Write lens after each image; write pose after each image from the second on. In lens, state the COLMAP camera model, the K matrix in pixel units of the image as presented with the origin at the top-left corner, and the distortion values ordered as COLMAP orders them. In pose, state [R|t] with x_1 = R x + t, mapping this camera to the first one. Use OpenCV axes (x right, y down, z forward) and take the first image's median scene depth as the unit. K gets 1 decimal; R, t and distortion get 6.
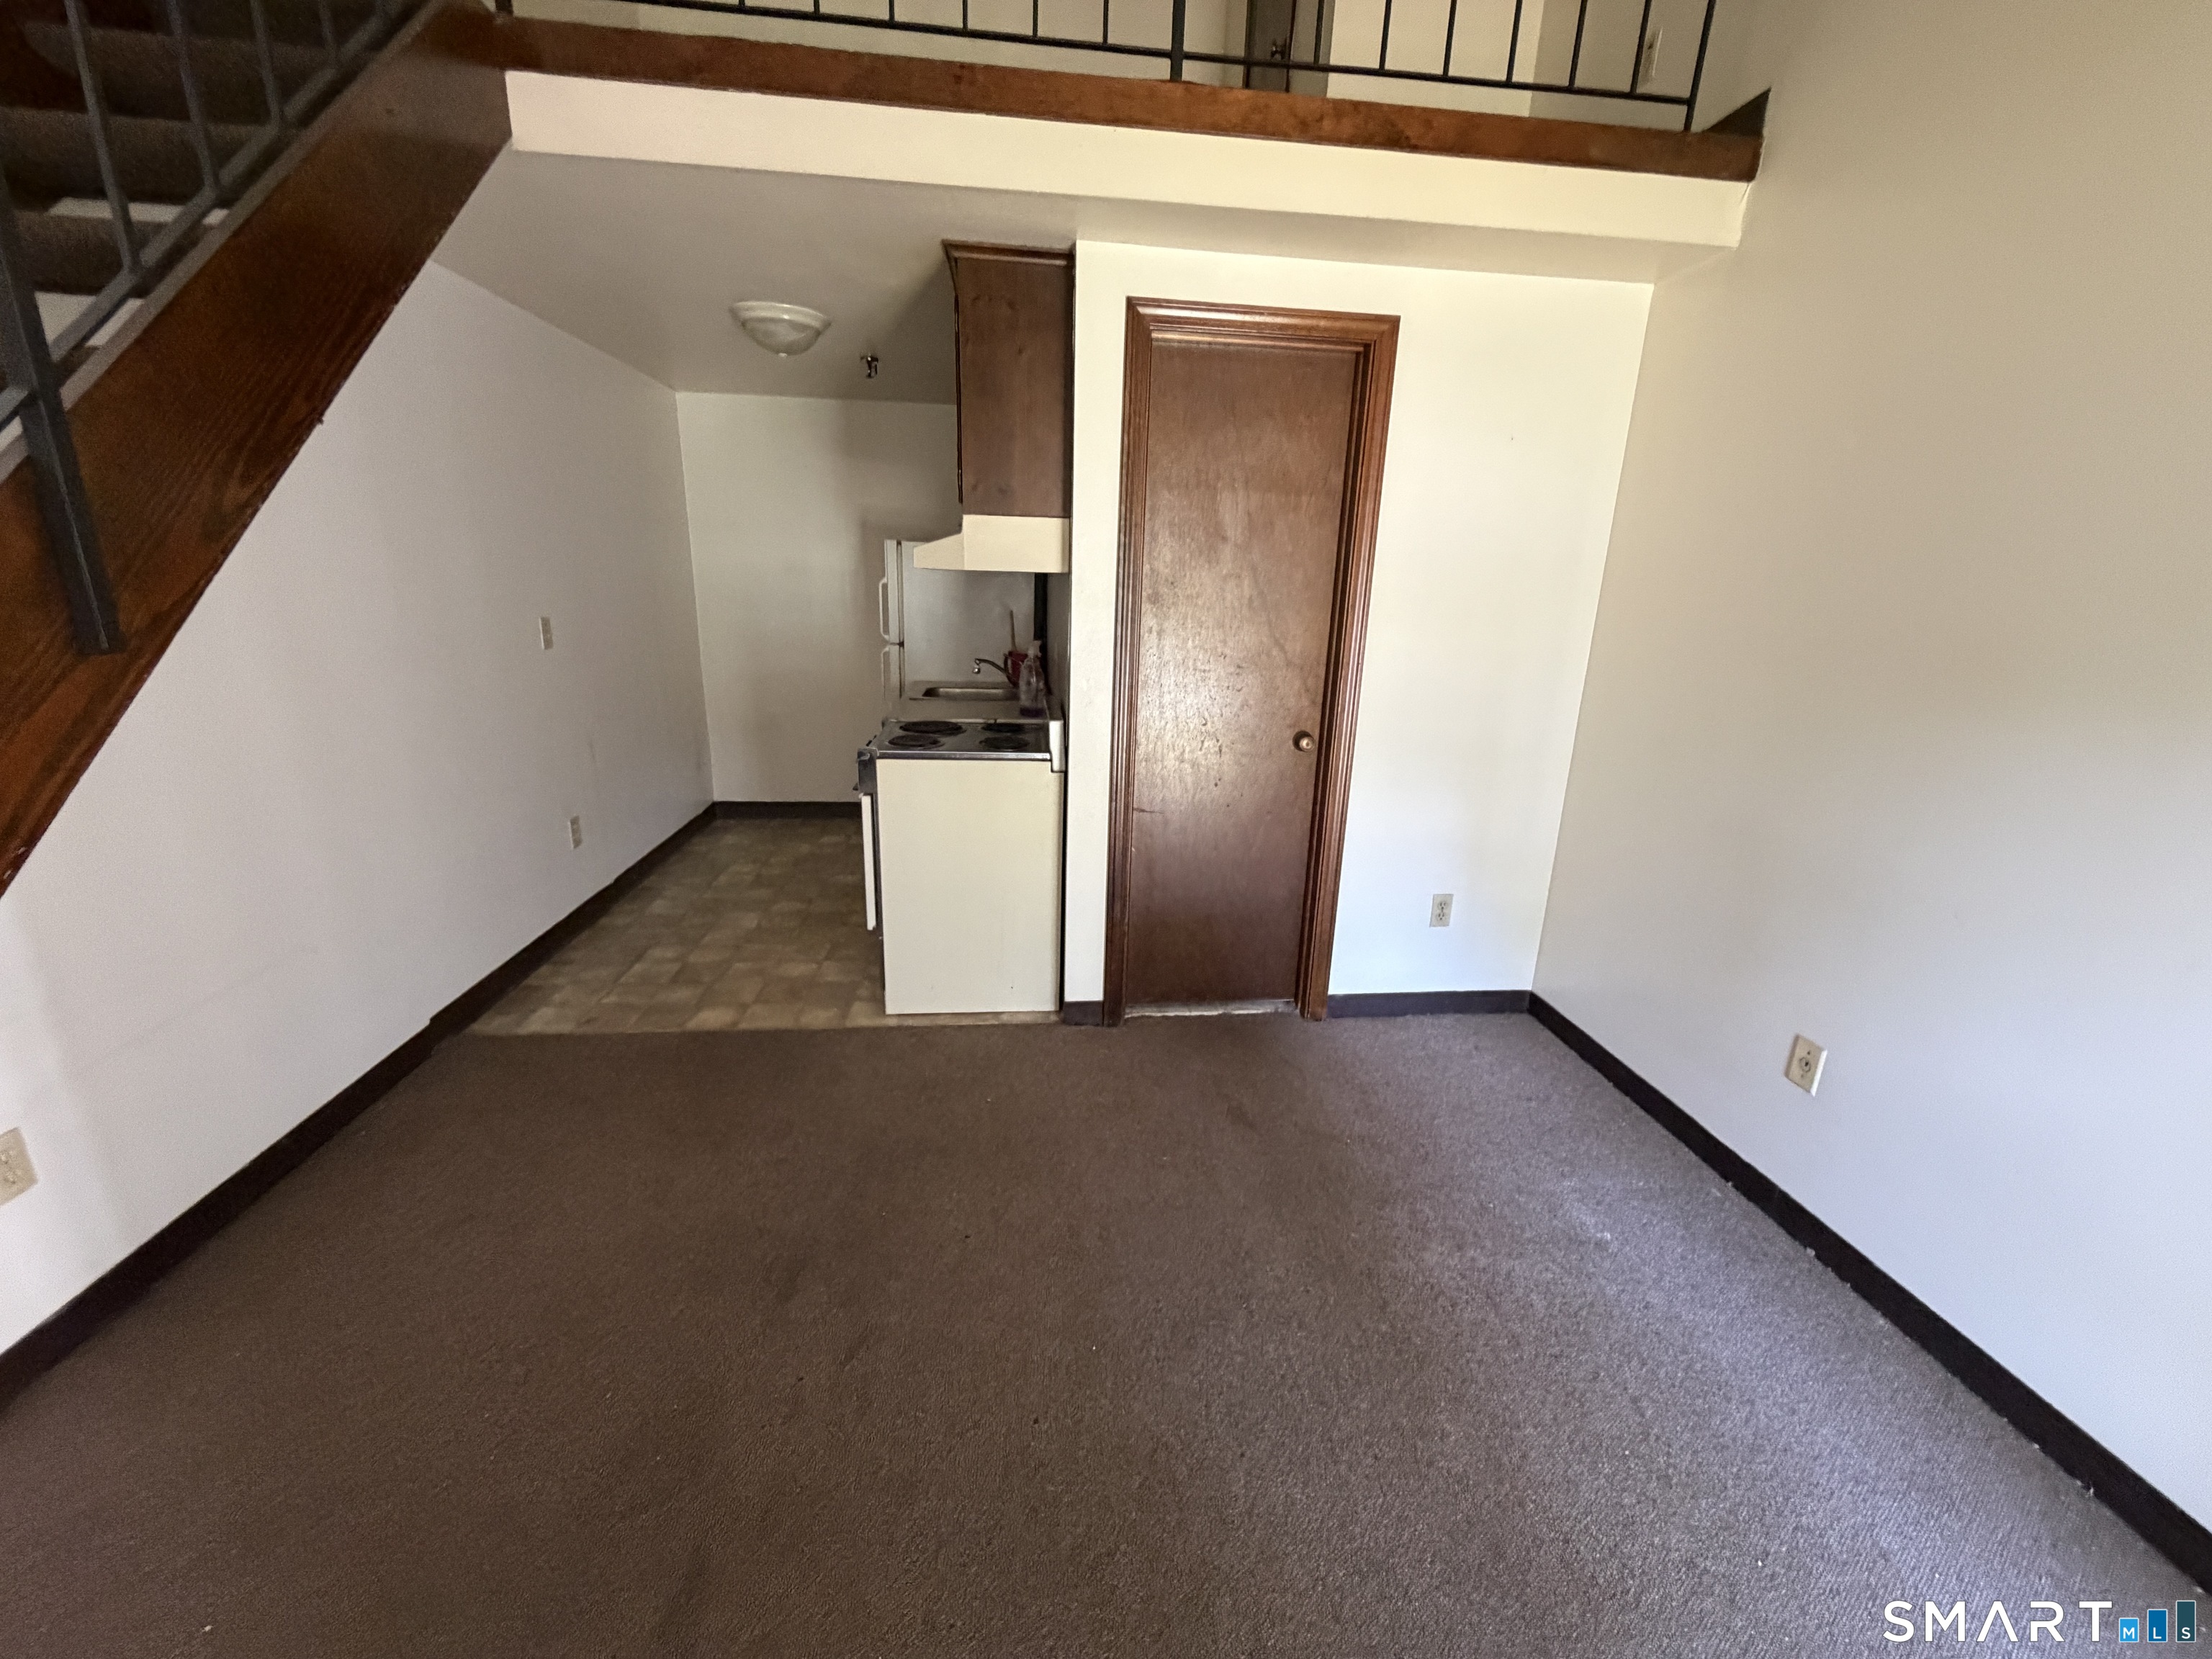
lens RADIAL K [[878.0, 0, 1113.7], [0, 878.0, 826.1], [0, 0, 1]] dist [-0.001009, -0.000322]
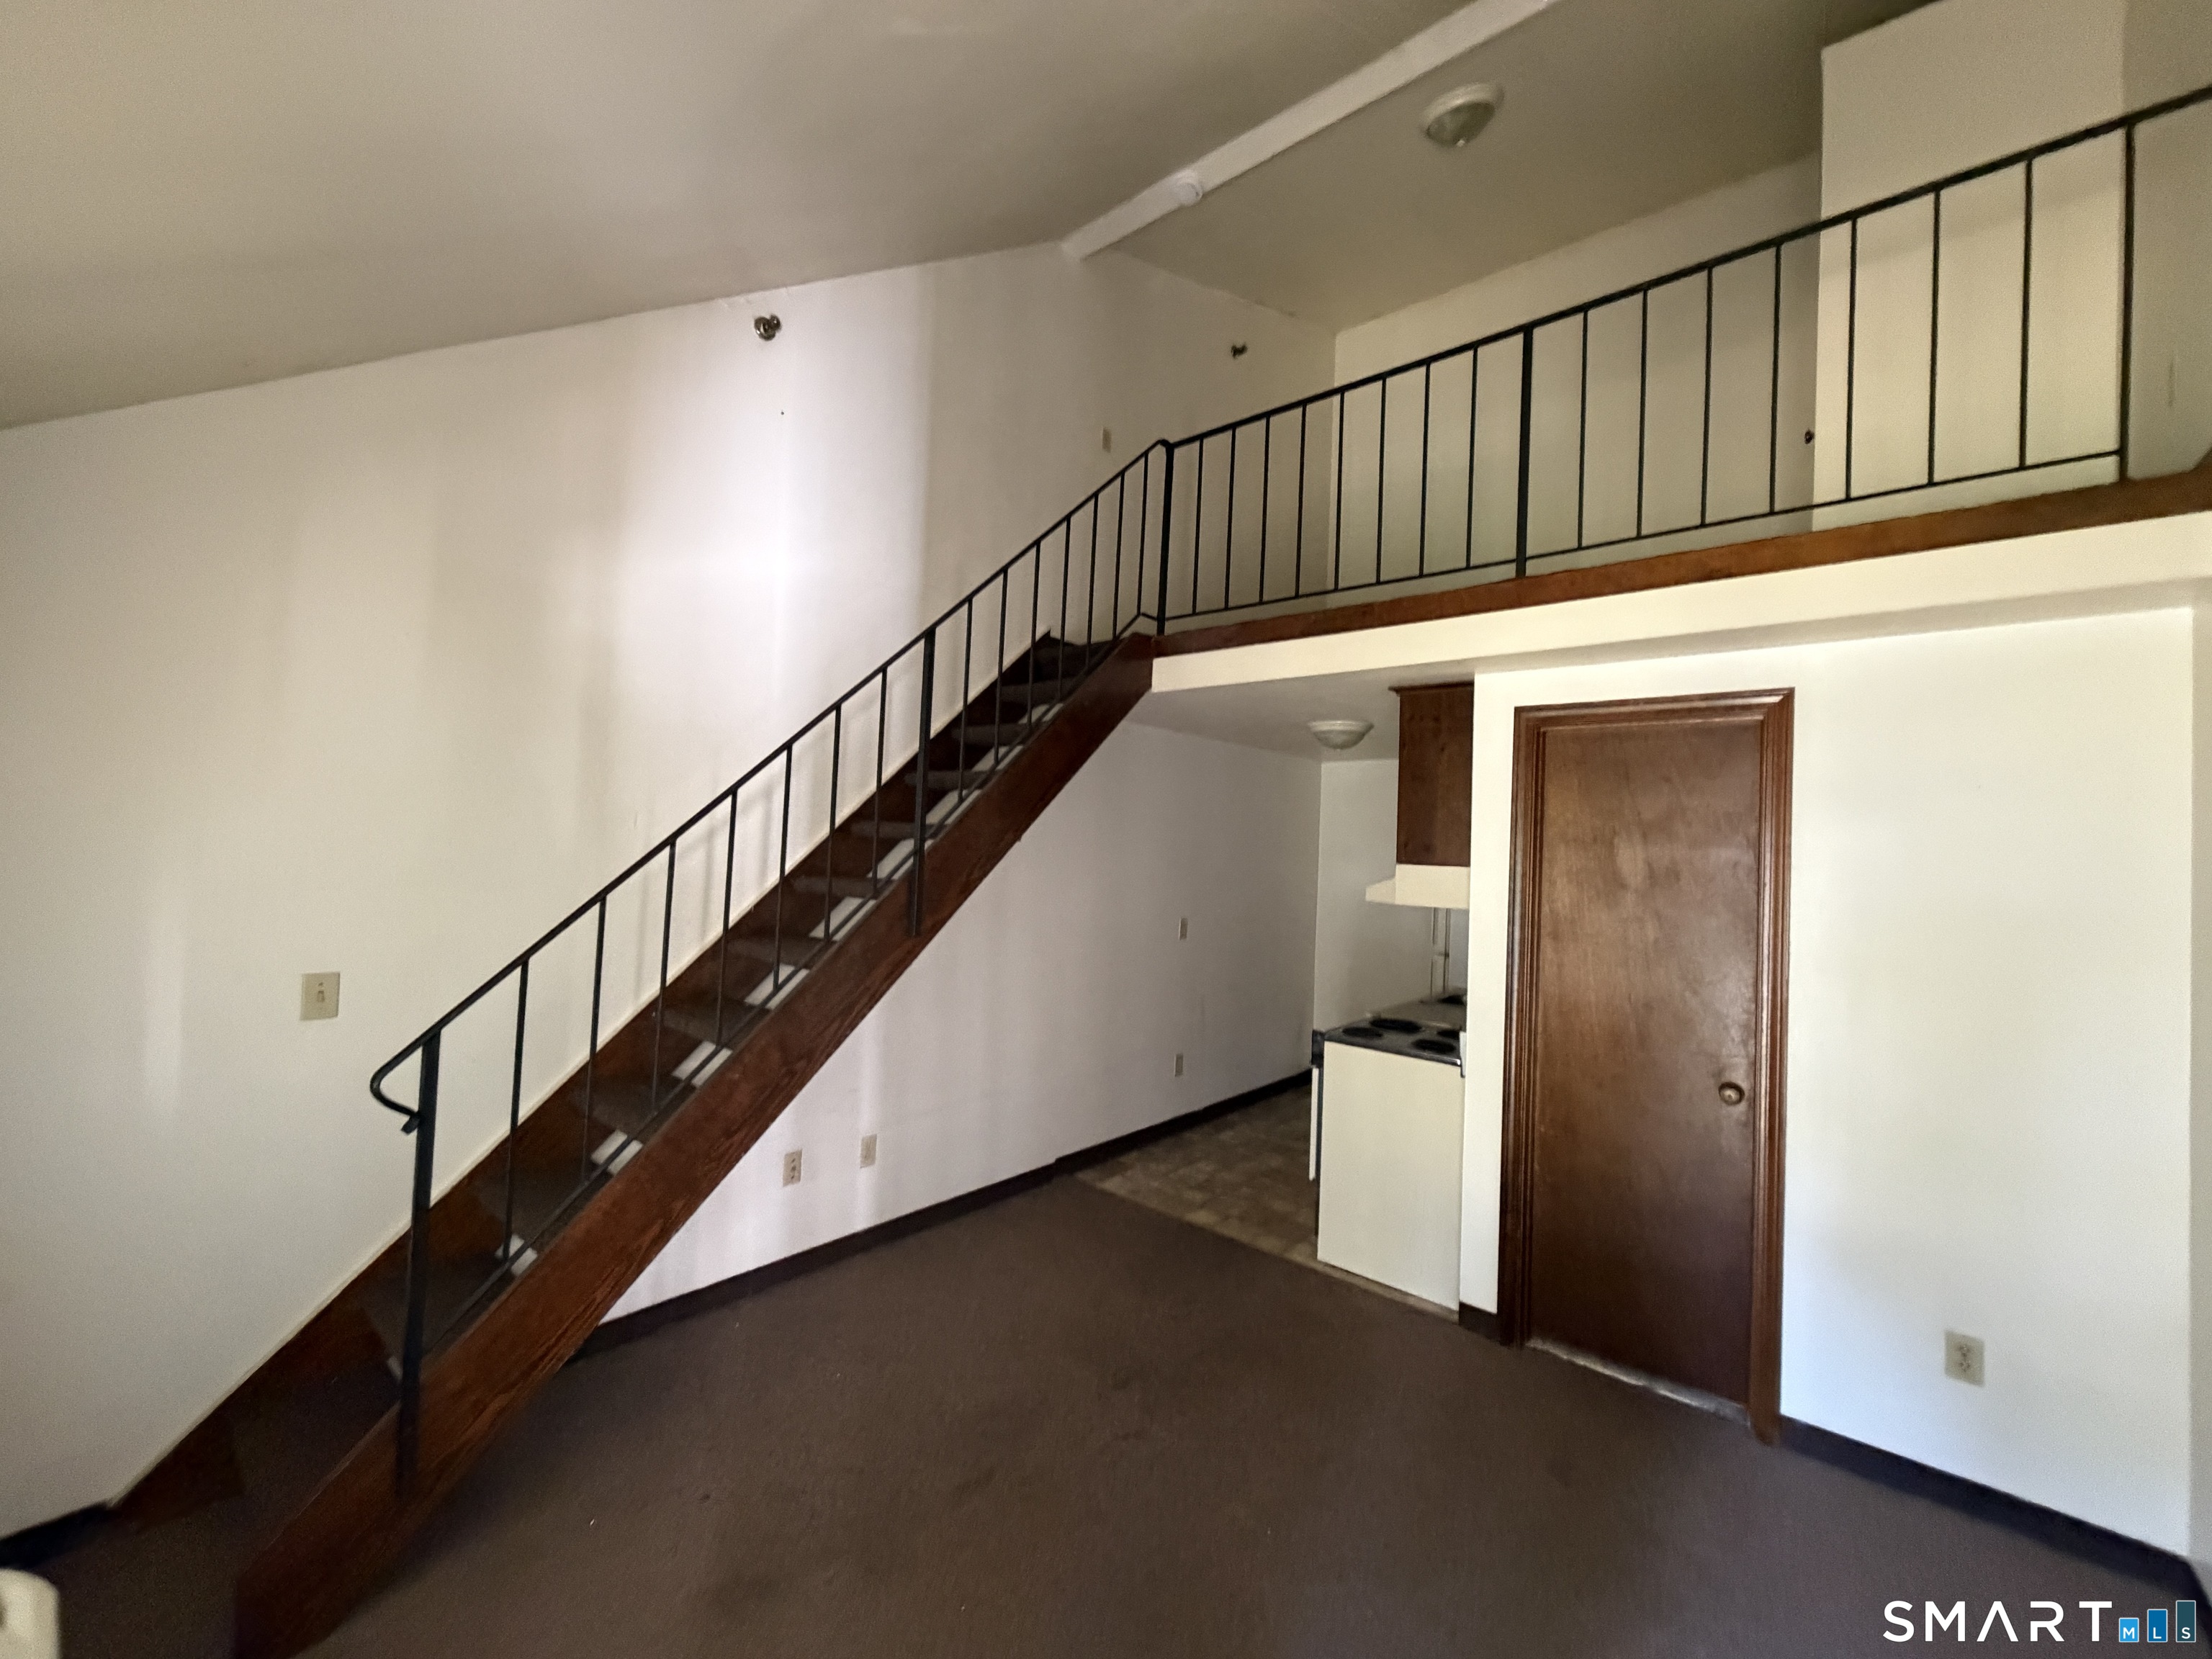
lens RADIAL K [[878.0, 0, 1113.7], [0, 878.0, 826.1], [0, 0, 1]] dist [-0.001009, -0.000322]
pose [[0.688199, -0.023144, -0.725152, 0.496103], [-0.213652, 0.948706, -0.233044, -0.008602], [0.693350, 0.315311, 0.647954, -0.175435]]
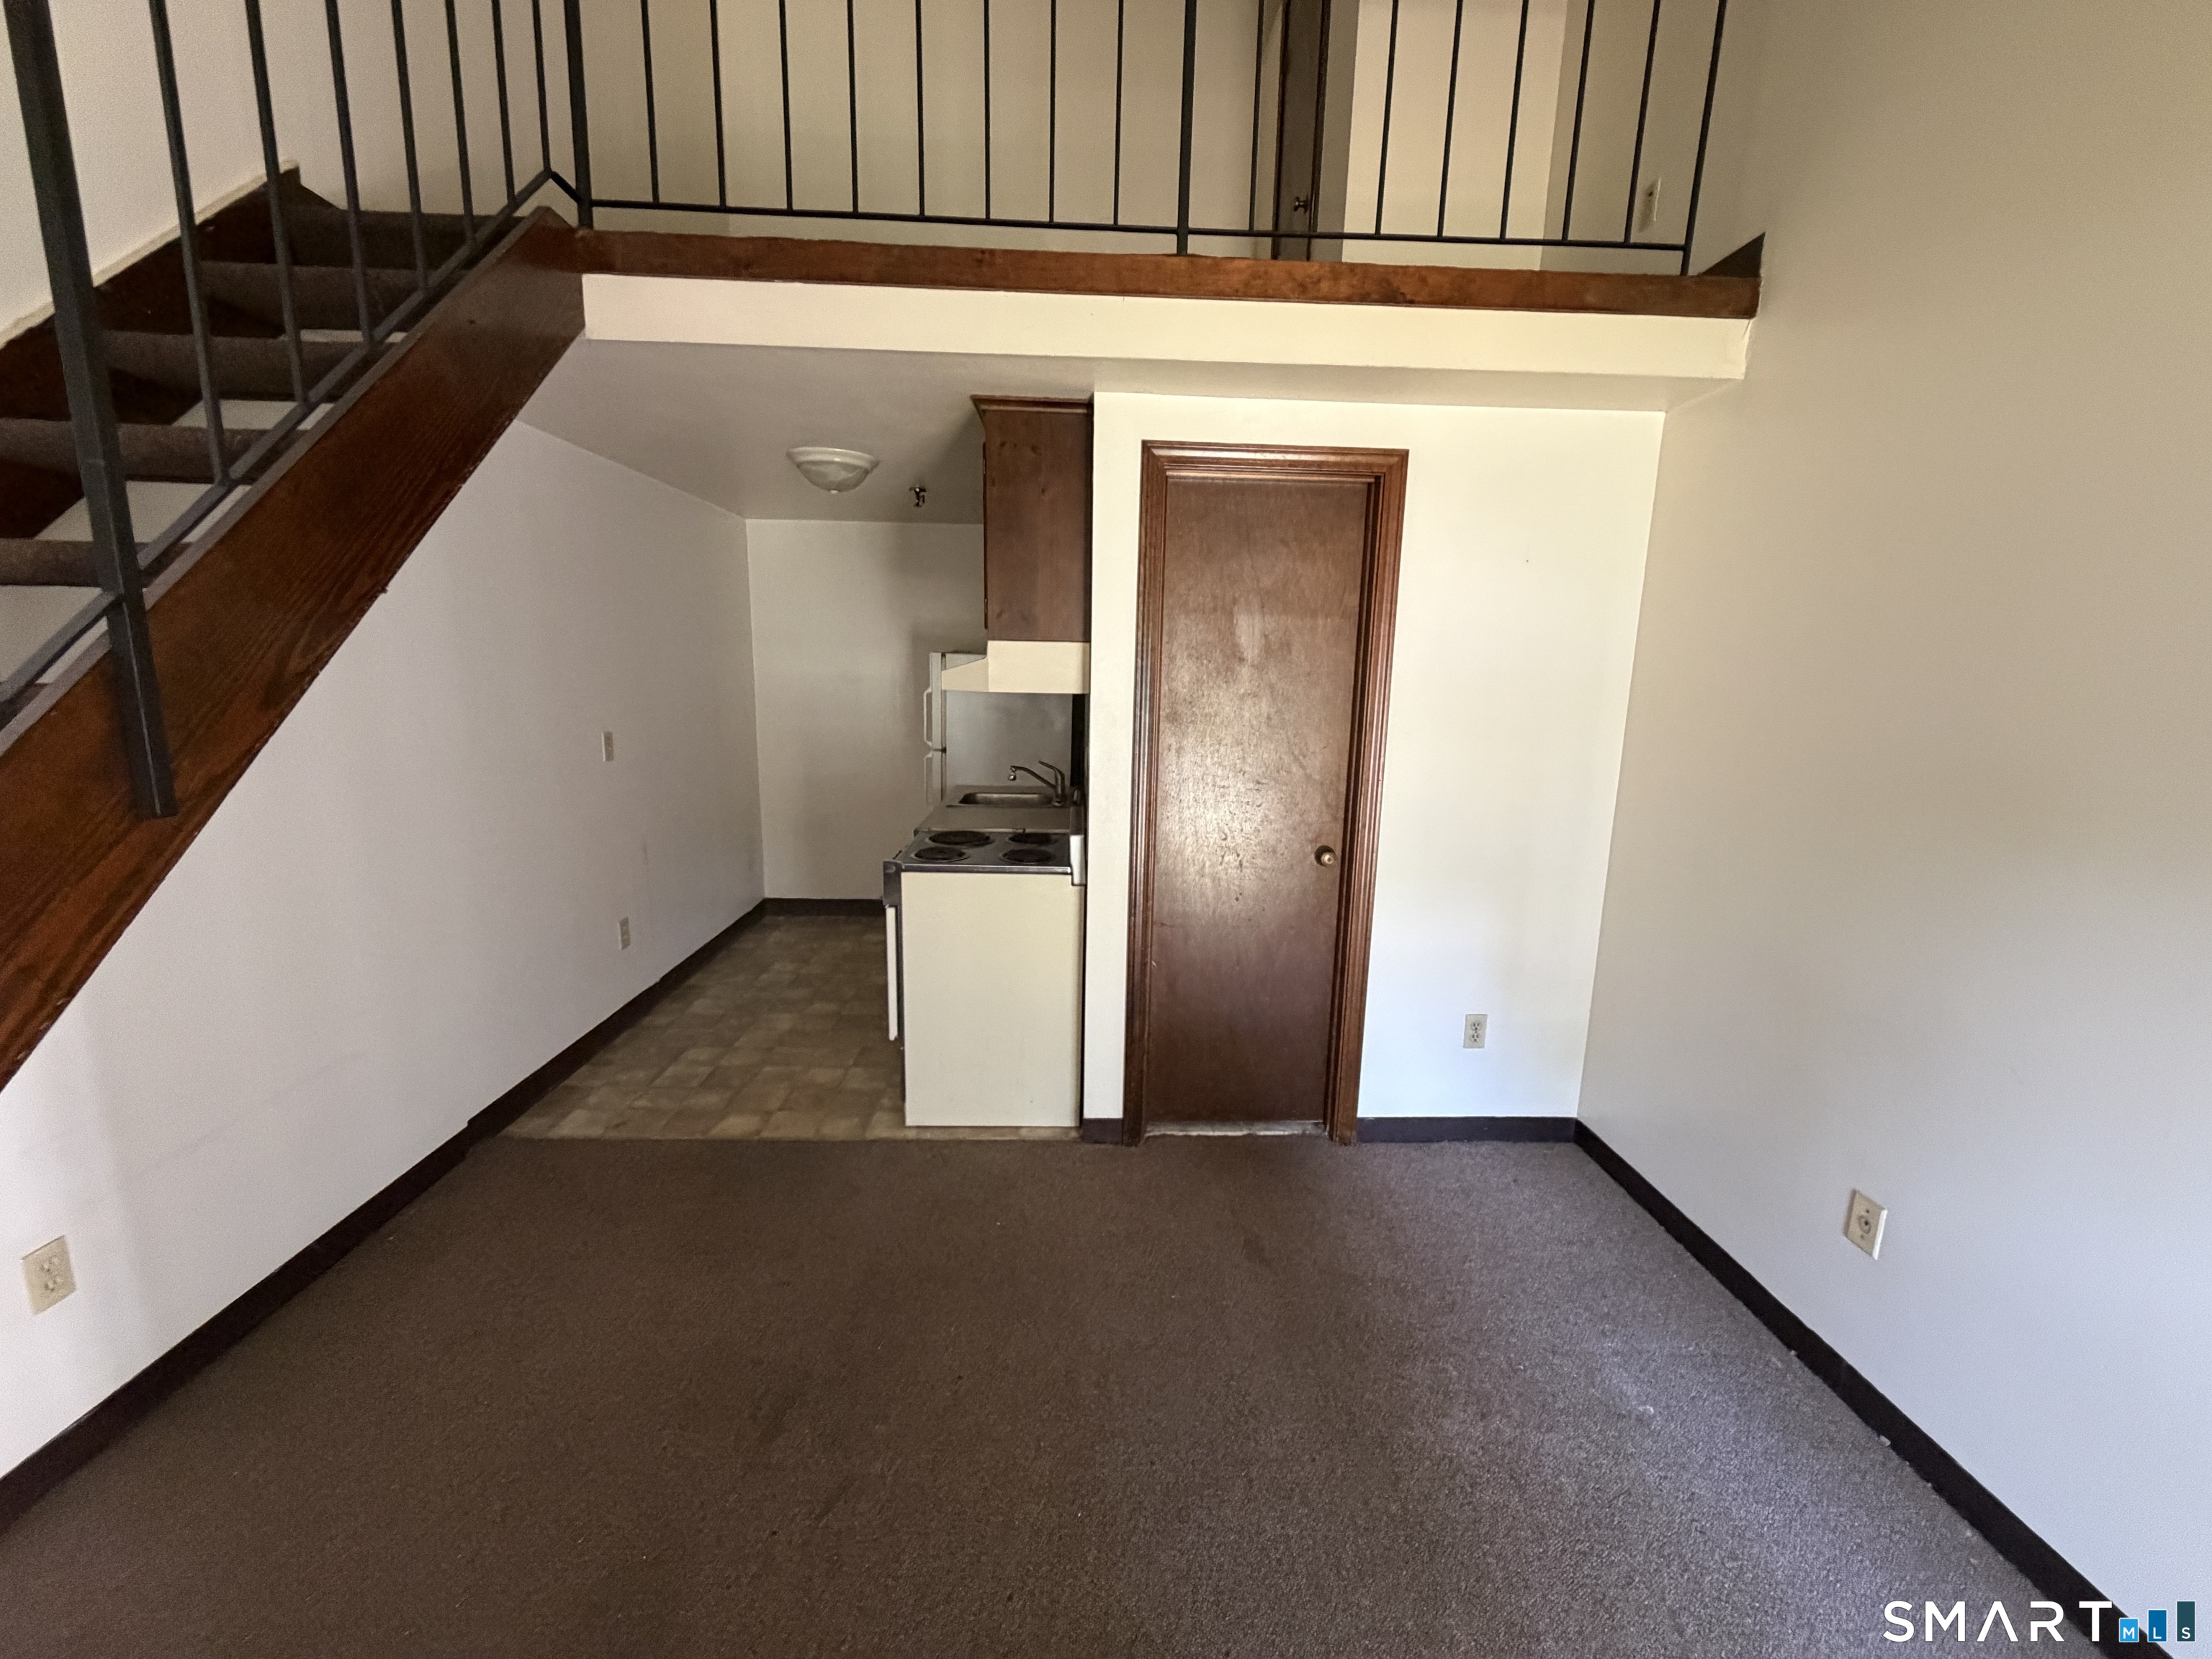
lens RADIAL K [[878.0, 0, 1113.7], [0, 878.0, 826.1], [0, 0, 1]] dist [-0.001009, -0.000322]
pose [[0.997475, 0.003926, -0.070907, 0.052491], [-0.010701, 0.995380, -0.095416, -0.036688], [0.070205, 0.095934, 0.992909, -0.006077]]
